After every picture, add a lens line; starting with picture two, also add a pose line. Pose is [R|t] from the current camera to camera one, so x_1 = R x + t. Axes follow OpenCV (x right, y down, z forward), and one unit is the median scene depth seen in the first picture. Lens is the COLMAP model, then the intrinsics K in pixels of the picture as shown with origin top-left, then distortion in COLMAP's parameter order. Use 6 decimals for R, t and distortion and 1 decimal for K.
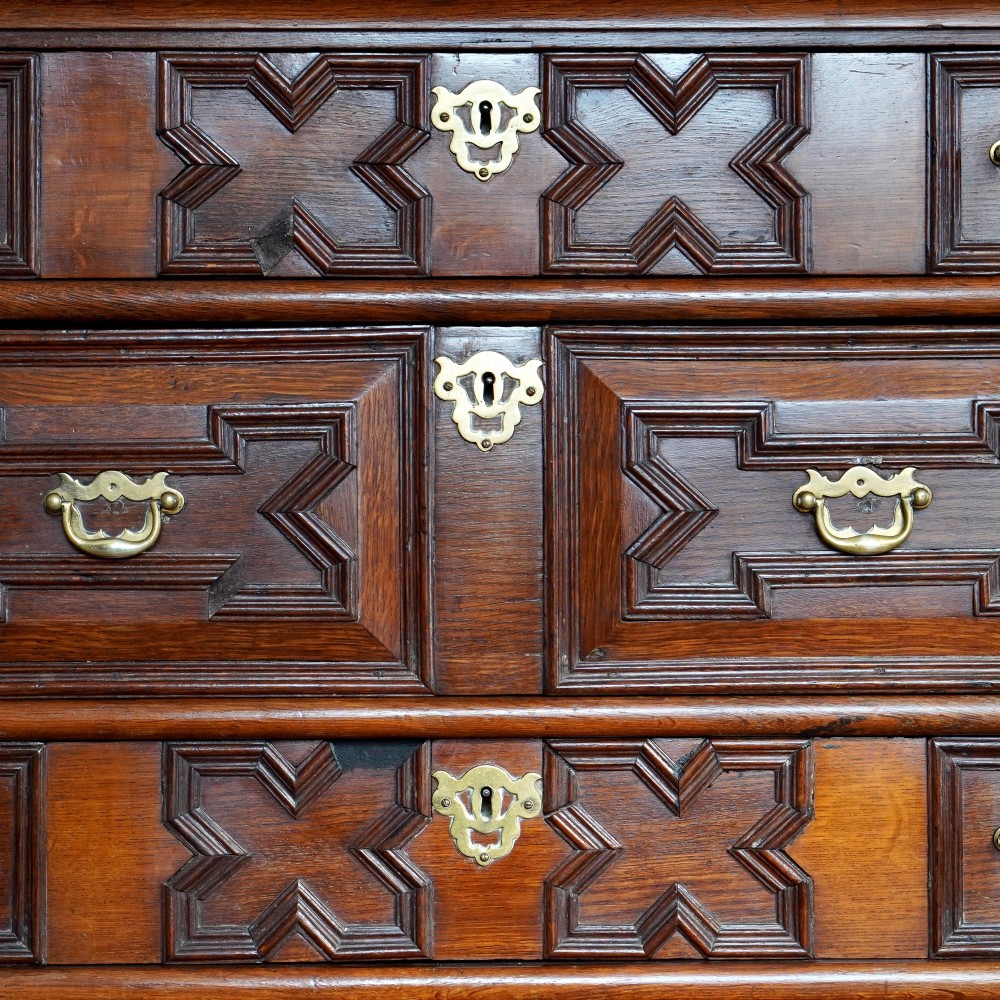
lens RADIAL K [[3426.8, 0, 500.0], [0, 3426.8, 500.0], [0, 0, 1]] dist [-0.508398, -0.113248]
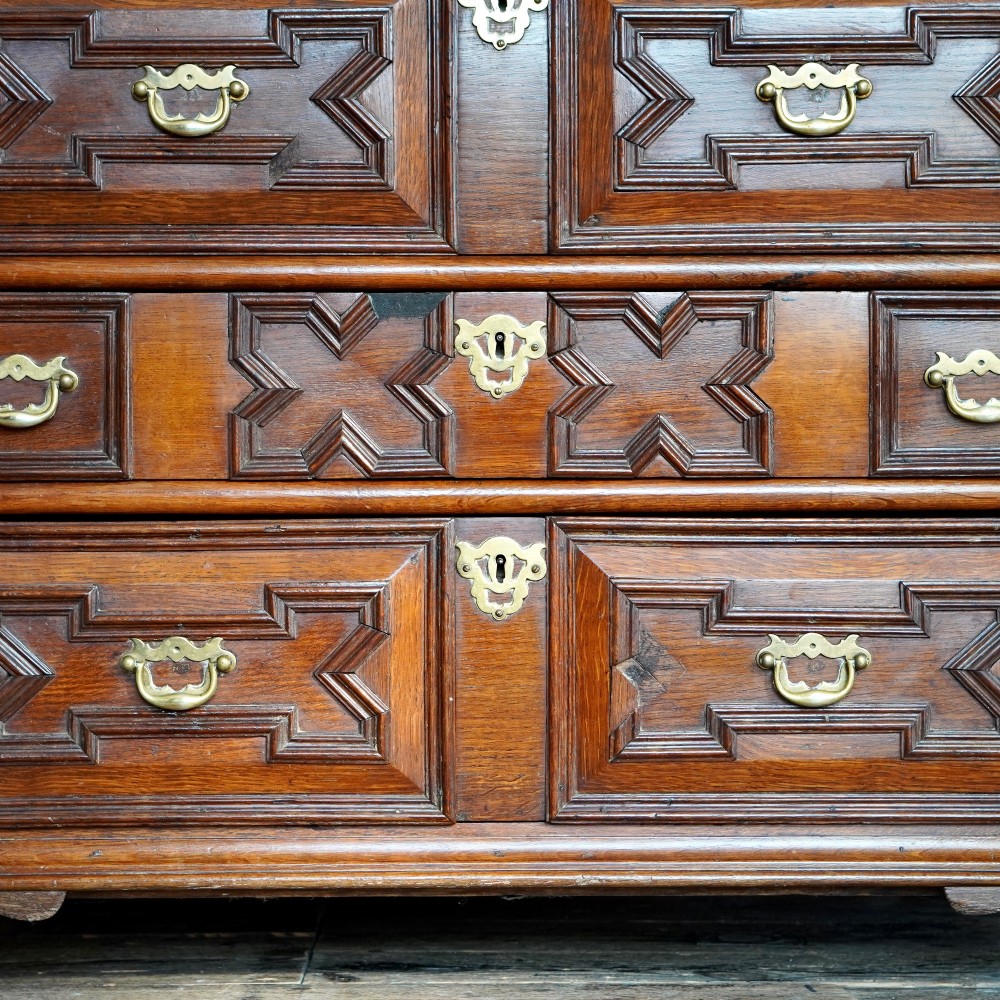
lens RADIAL K [[3346.3, 0, 551.0], [0, 3346.3, 500.2], [0, 0, 1]] dist [-0.091299, 0.175089]
pose [[0.999888, 0.002452, 0.014749, -0.003398], [-0.004120, 0.993458, 0.114124, 0.008970], [-0.014373, -0.114172, 0.993357, -0.178040]]
